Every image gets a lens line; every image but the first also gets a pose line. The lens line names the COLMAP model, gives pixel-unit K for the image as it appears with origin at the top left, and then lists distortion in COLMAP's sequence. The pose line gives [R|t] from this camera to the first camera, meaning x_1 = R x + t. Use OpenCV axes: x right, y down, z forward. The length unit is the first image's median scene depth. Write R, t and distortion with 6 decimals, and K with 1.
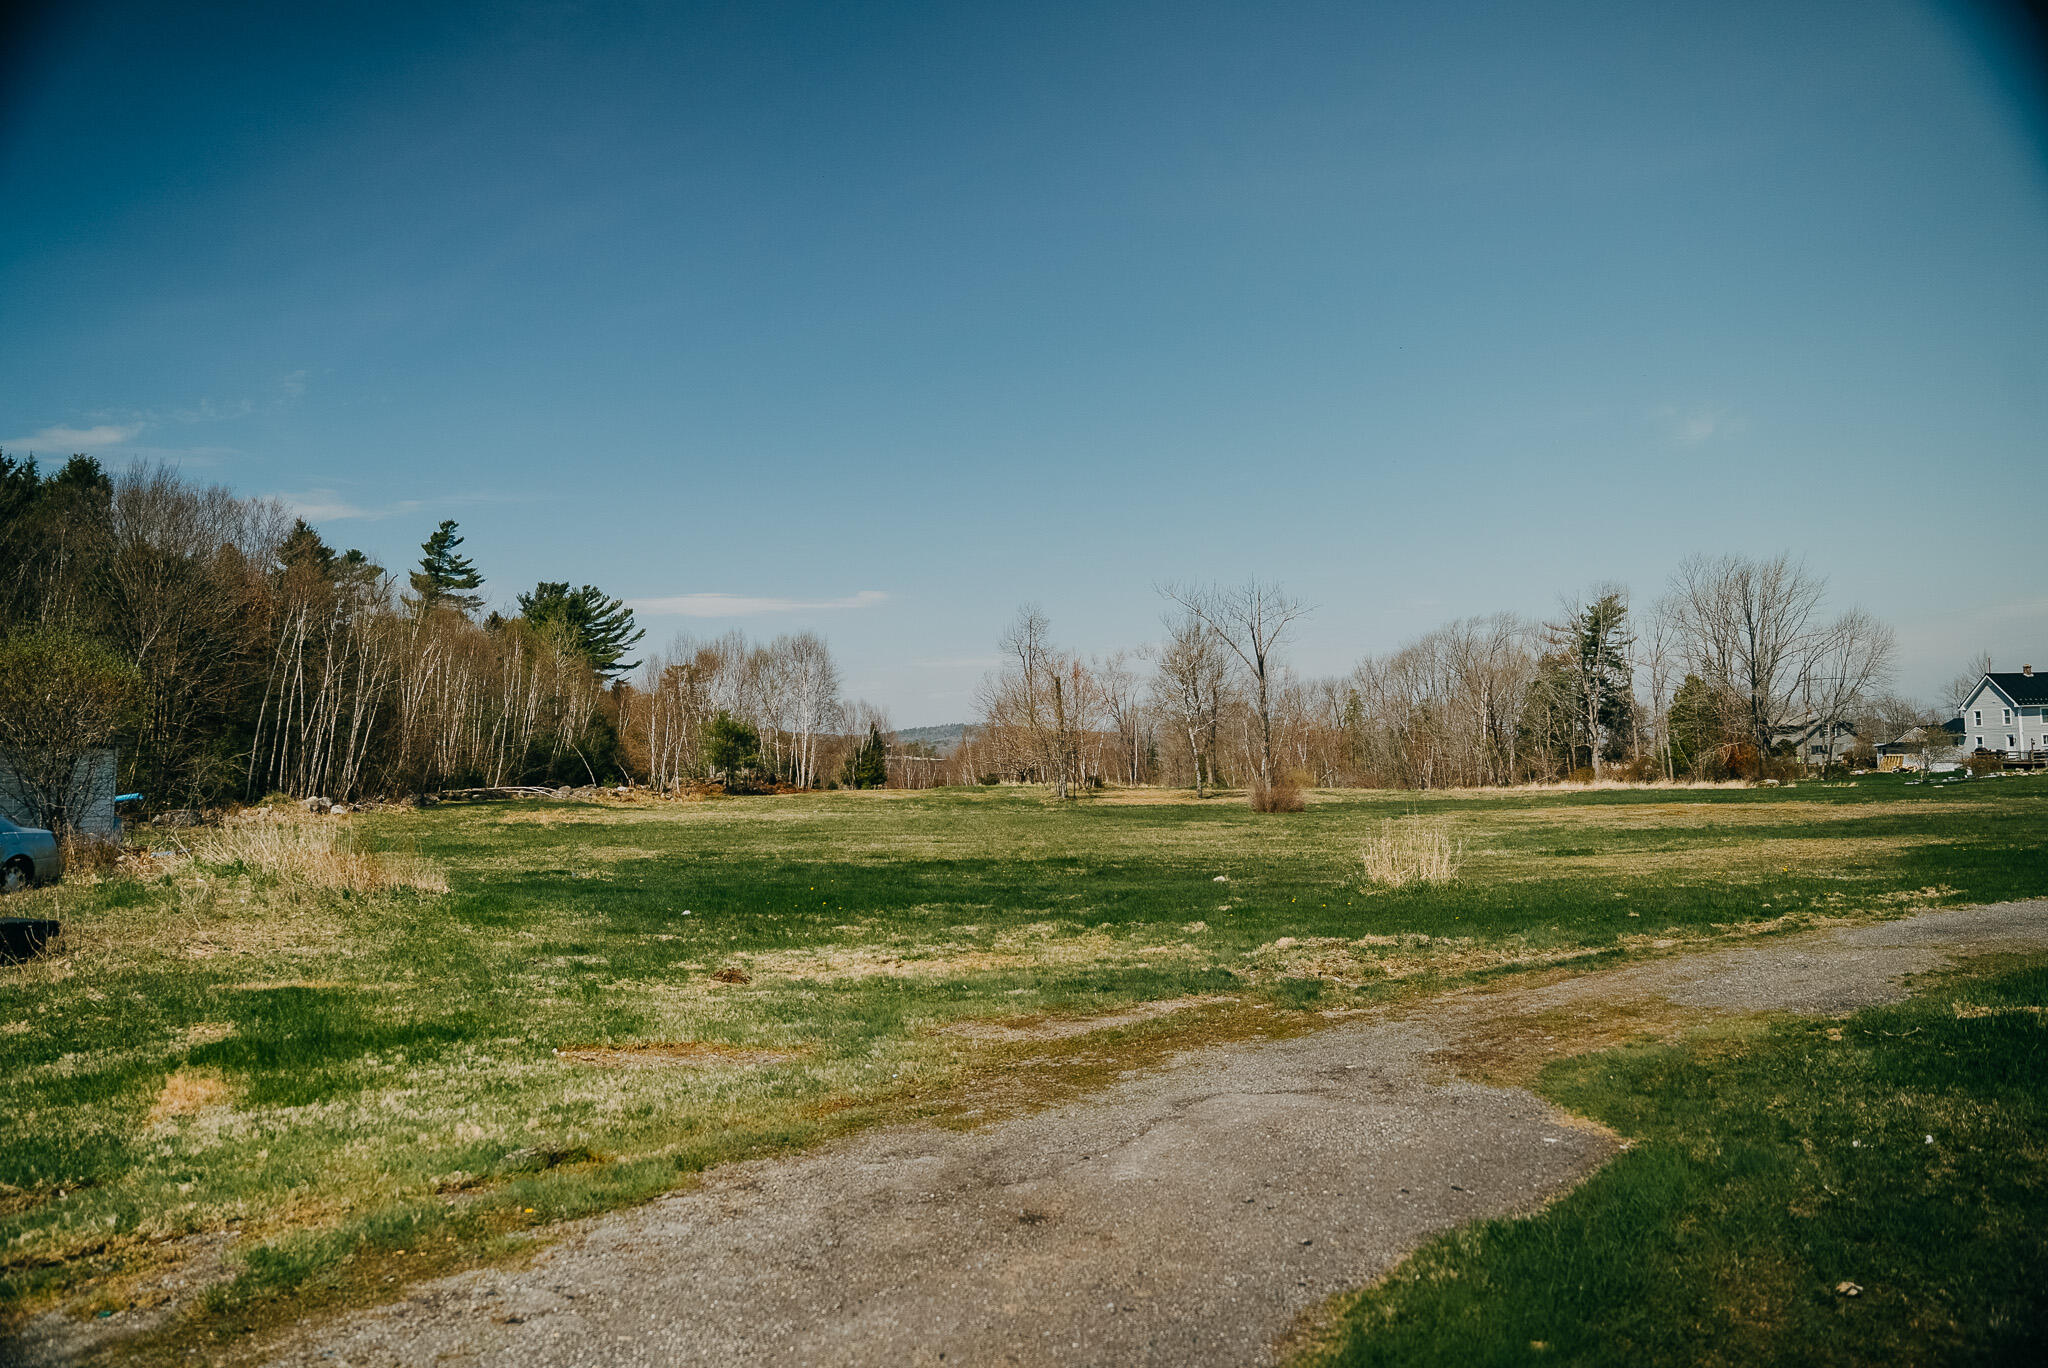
lens RADIAL K [[1423.5, 0, 1020.0], [0, 1423.5, 683.3], [0, 0, 1]] dist [-0.140474, 0.104518]
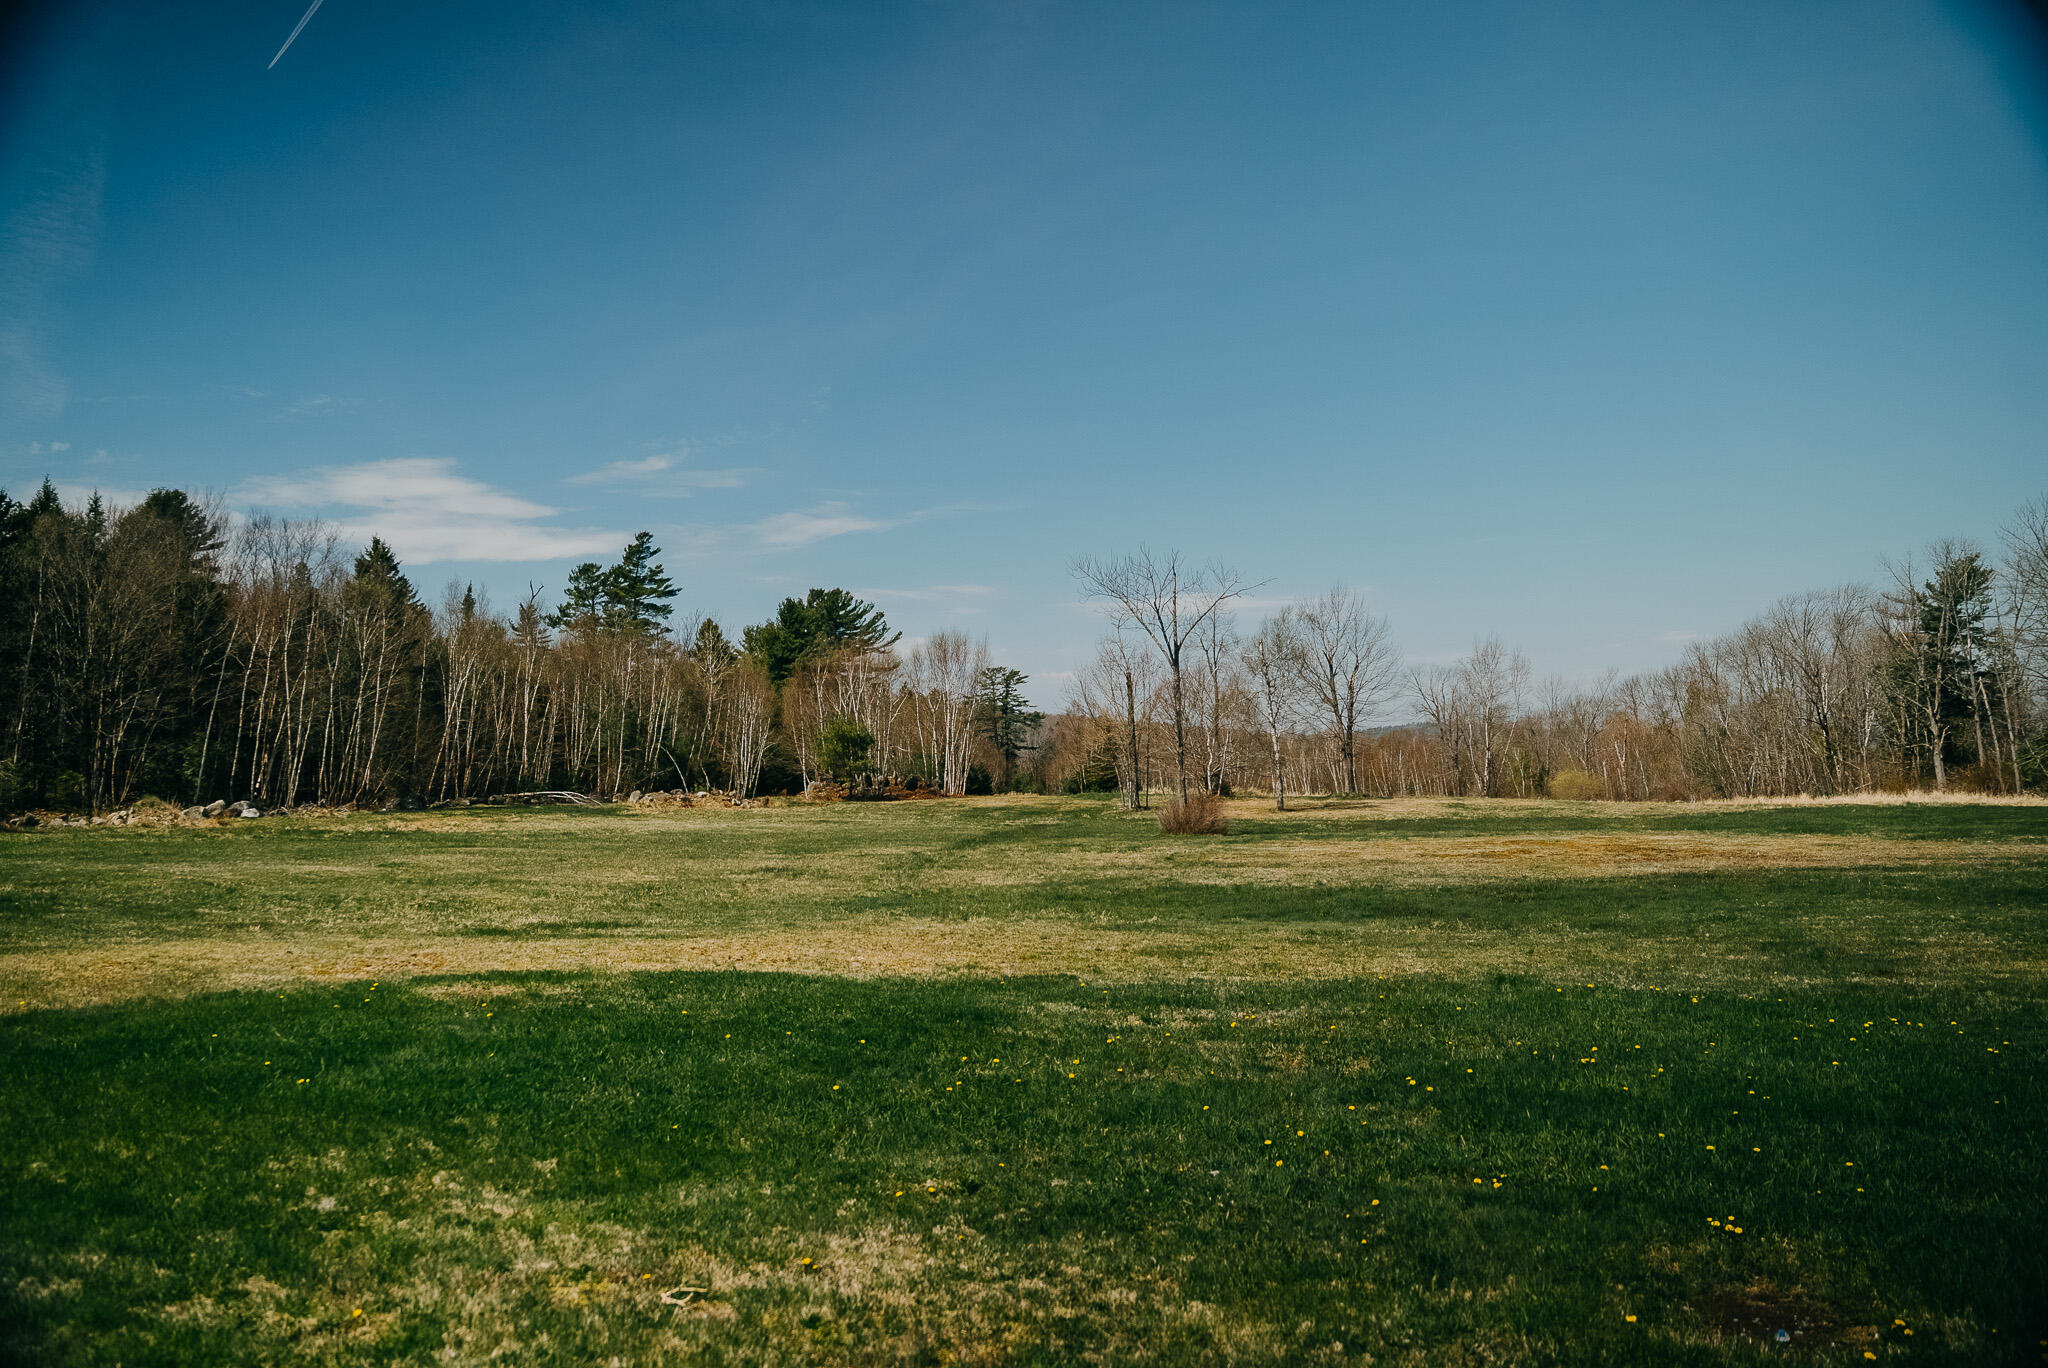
lens RADIAL K [[1423.5, 0, 1020.0], [0, 1423.5, 683.3], [0, 0, 1]] dist [-0.140474, 0.104518]
pose [[0.946872, -0.016027, -0.321211, 0.187130], [0.016072, 0.999868, -0.002514, 0.002518], [0.321208, -0.002782, 0.947004, 0.099123]]
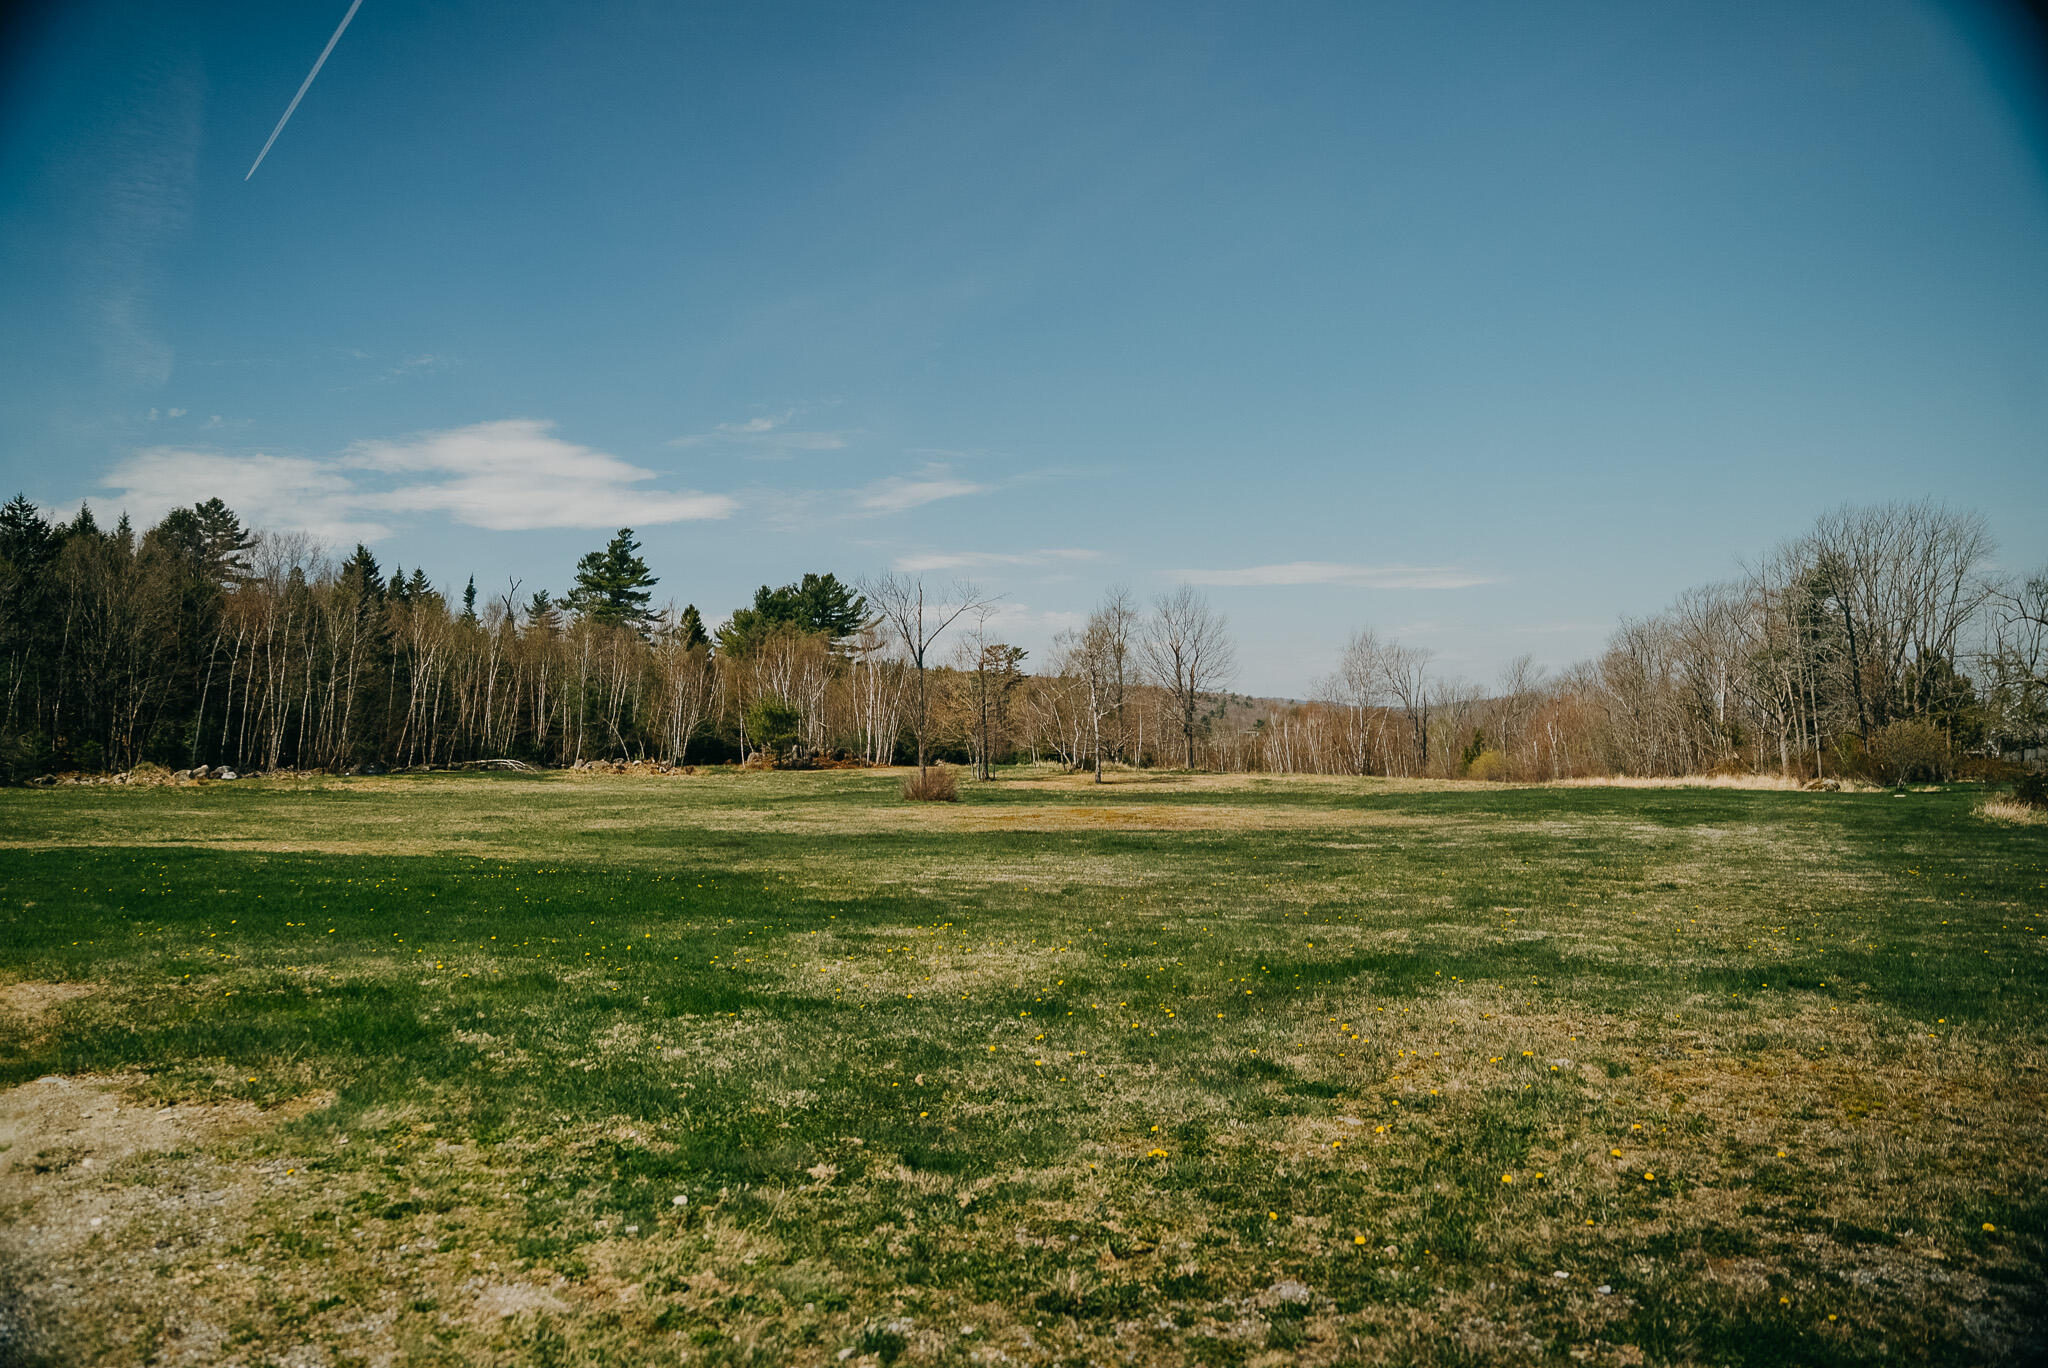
lens RADIAL K [[1429.1, 0, 1015.6], [0, 1429.1, 688.0], [0, 0, 1]] dist [-0.139576, 0.109401]
pose [[0.923354, -0.001005, -0.383949, 0.339479], [0.010372, 0.999697, 0.022328, -0.006753], [0.383810, -0.024599, 0.923085, 0.034958]]
